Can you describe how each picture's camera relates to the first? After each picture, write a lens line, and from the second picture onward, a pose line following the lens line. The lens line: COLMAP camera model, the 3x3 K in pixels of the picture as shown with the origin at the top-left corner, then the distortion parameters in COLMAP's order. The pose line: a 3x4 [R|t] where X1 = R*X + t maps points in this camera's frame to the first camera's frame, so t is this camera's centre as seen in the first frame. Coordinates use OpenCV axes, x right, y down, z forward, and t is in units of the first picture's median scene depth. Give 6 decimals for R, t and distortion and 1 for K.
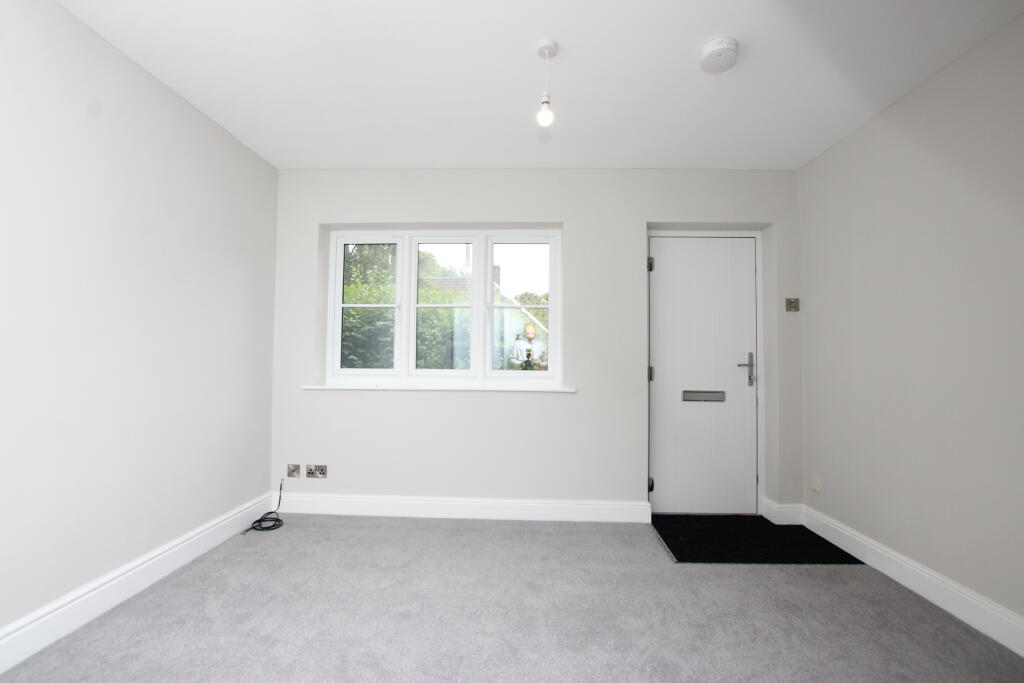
lens RADIAL K [[470.1, 0, 506.6], [0, 470.1, 342.9], [0, 0, 1]] dist [-0.032246, 0.001795]
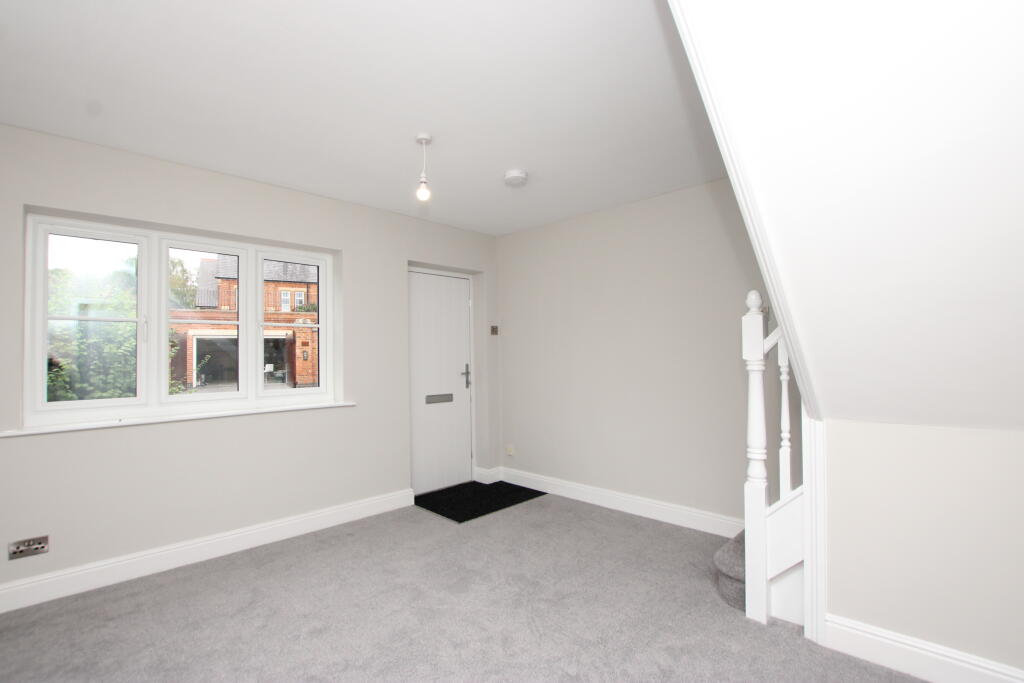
lens RADIAL K [[470.1, 0, 506.6], [0, 470.1, 342.9], [0, 0, 1]] dist [-0.032246, 0.001795]
pose [[0.680047, -0.002426, 0.733164, -0.452566], [-0.004212, 0.999965, 0.007216, -0.056478], [-0.733156, -0.007996, 0.680013, -0.025180]]
